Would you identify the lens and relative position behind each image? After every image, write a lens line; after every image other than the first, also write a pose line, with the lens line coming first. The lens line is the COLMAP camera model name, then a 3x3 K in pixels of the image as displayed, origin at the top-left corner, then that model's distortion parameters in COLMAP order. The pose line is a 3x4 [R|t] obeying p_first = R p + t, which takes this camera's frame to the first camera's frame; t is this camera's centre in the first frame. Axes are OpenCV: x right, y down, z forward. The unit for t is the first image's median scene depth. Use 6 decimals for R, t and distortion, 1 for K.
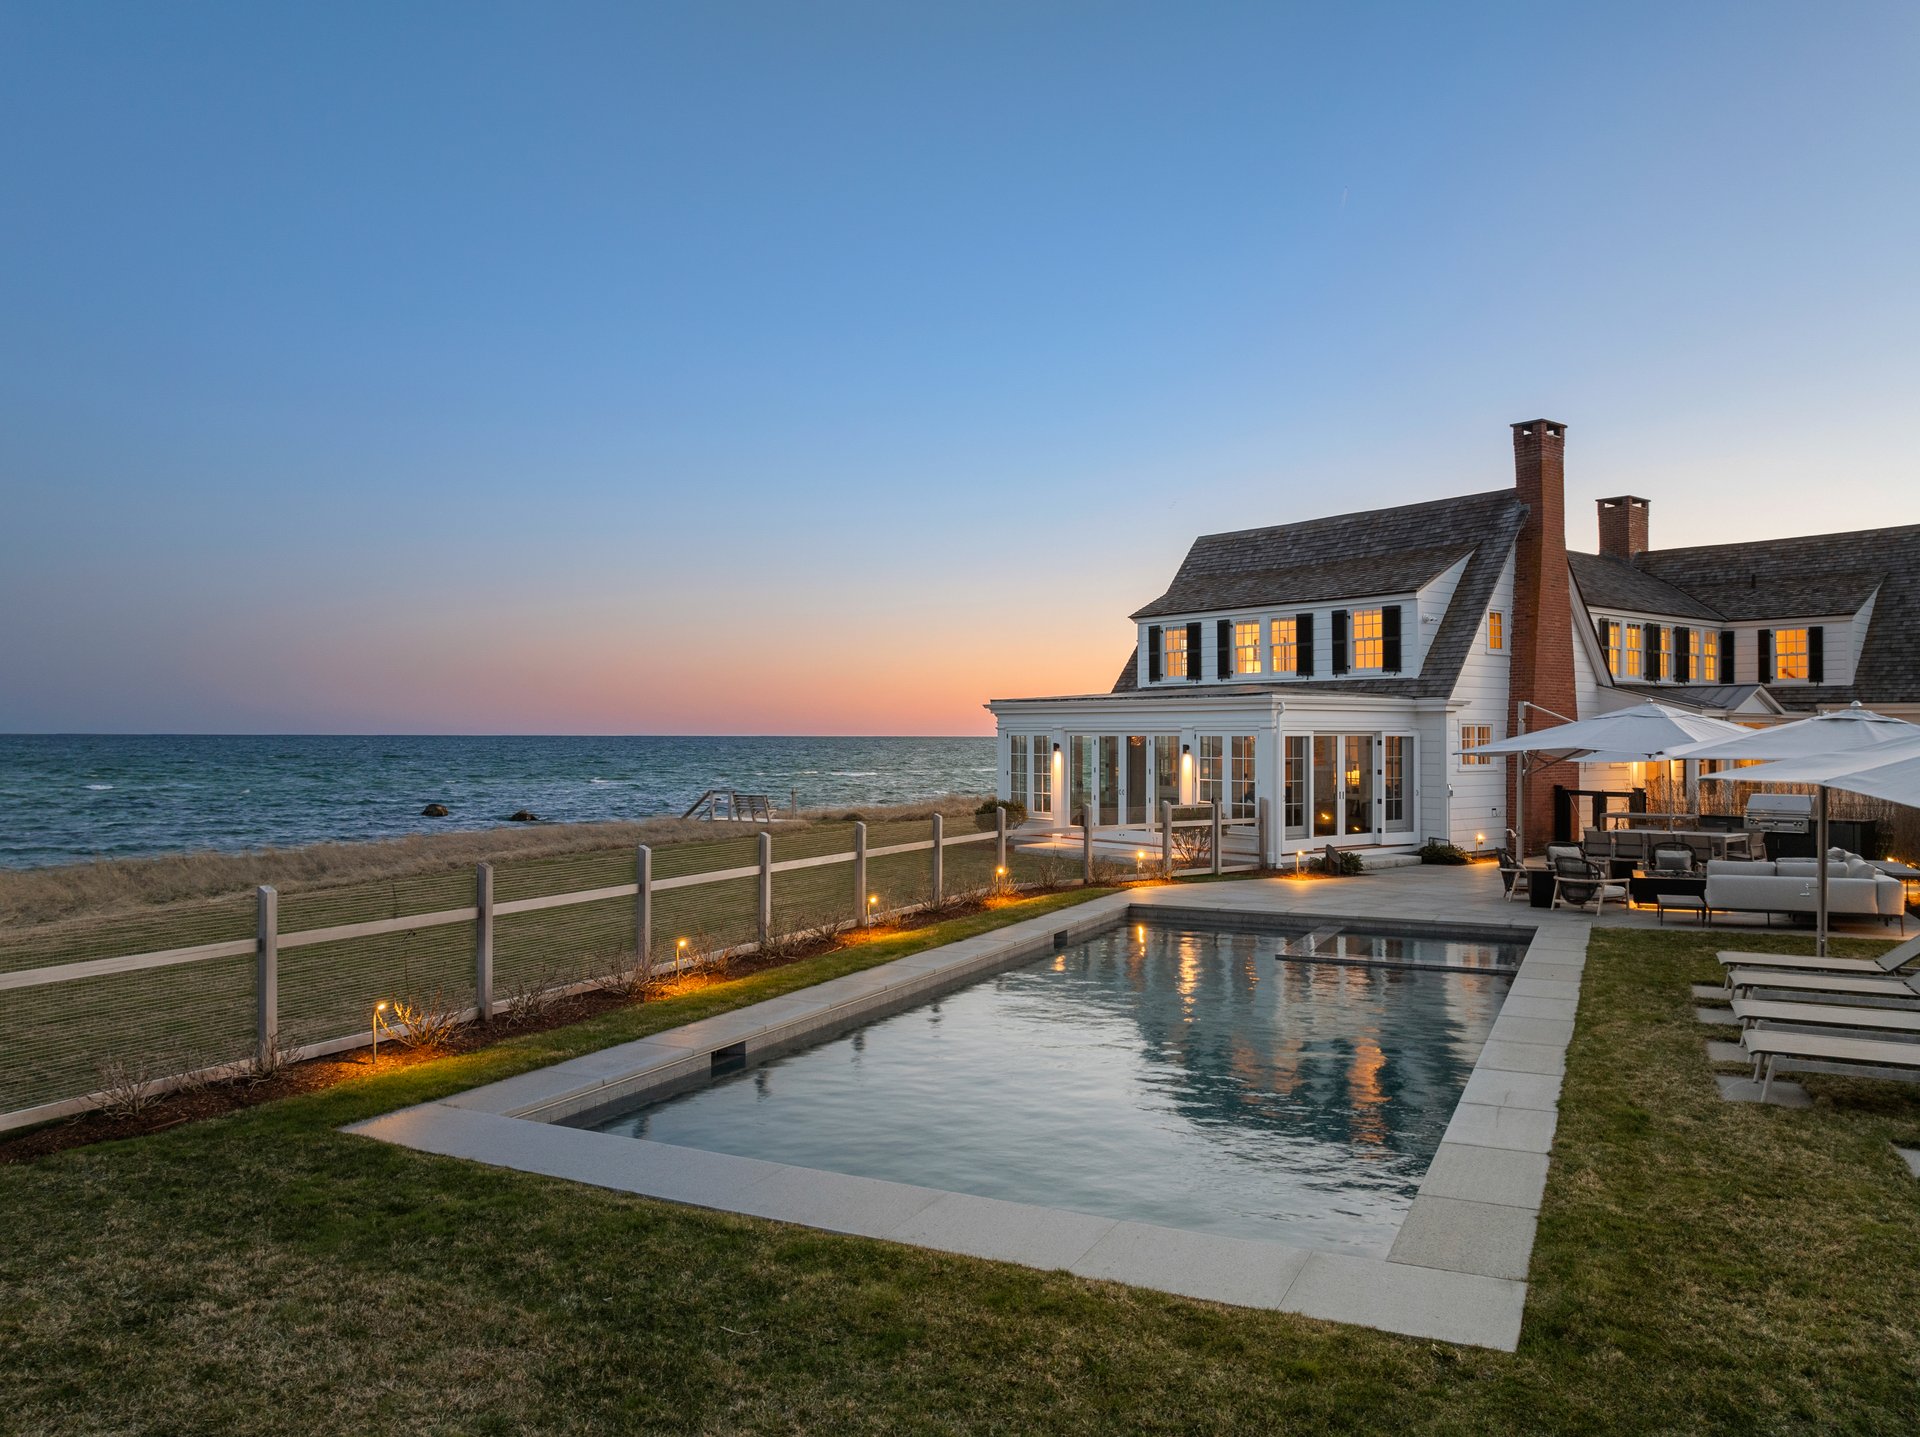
lens RADIAL K [[1359.1, 0, 960.0], [0, 1359.1, 718.5], [0, 0, 1]] dist [-0.036925, -0.005473]
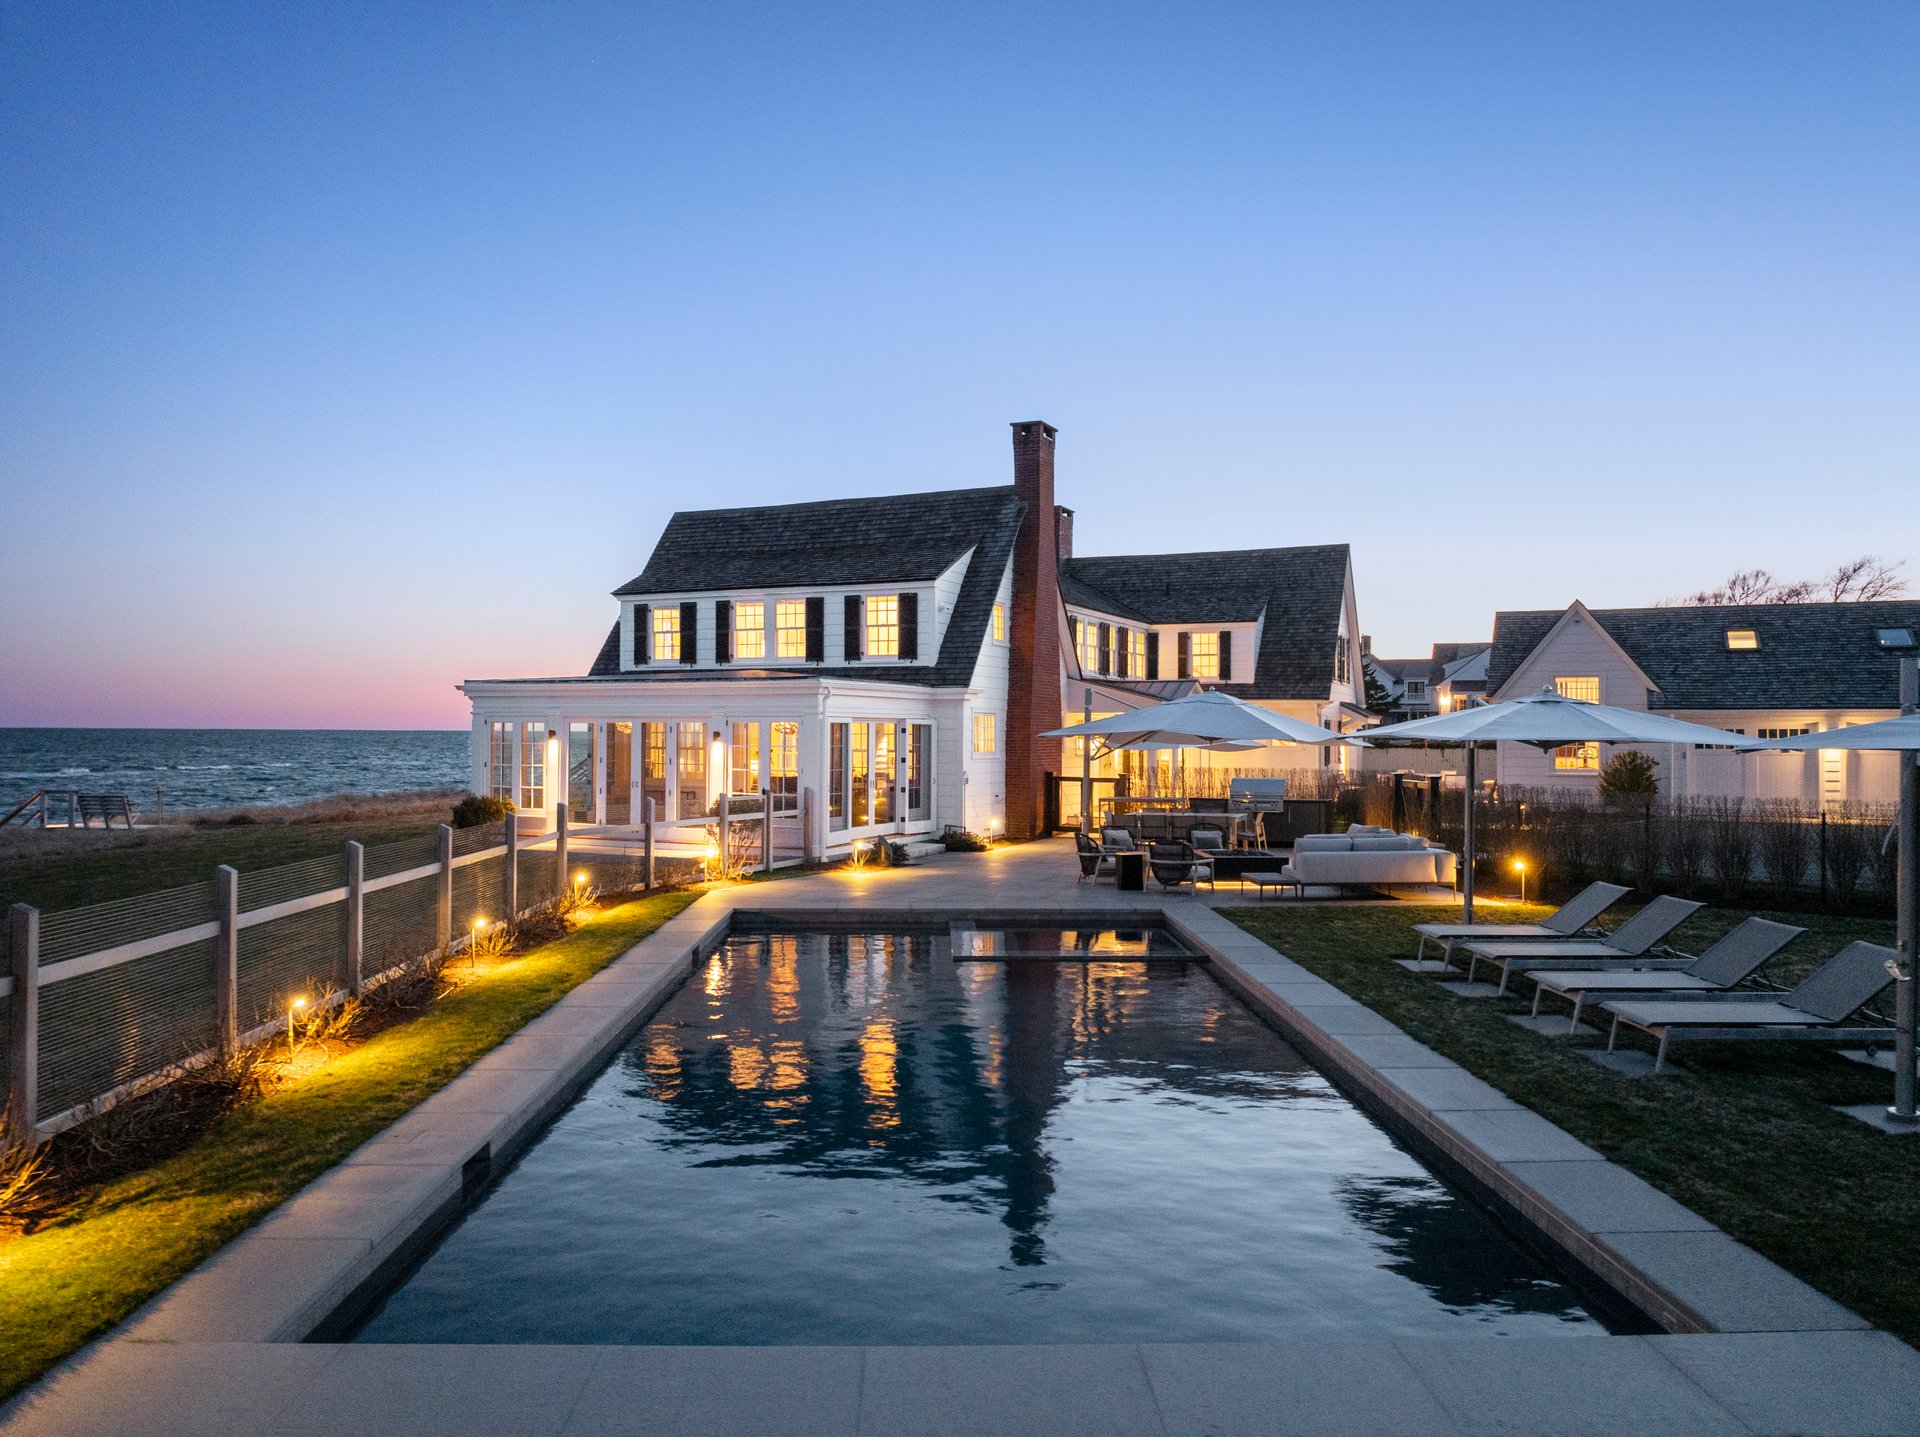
lens RADIAL K [[1343.9, 0, 960.0], [0, 1343.9, 718.5], [0, 0, 1]] dist [-0.038107, 0.002524]
pose [[0.885972, 0.008309, 0.463665, -0.099055], [-0.010536, 0.999942, 0.002213, 0.006034], [-0.463619, -0.006846, 0.886008, 0.104149]]
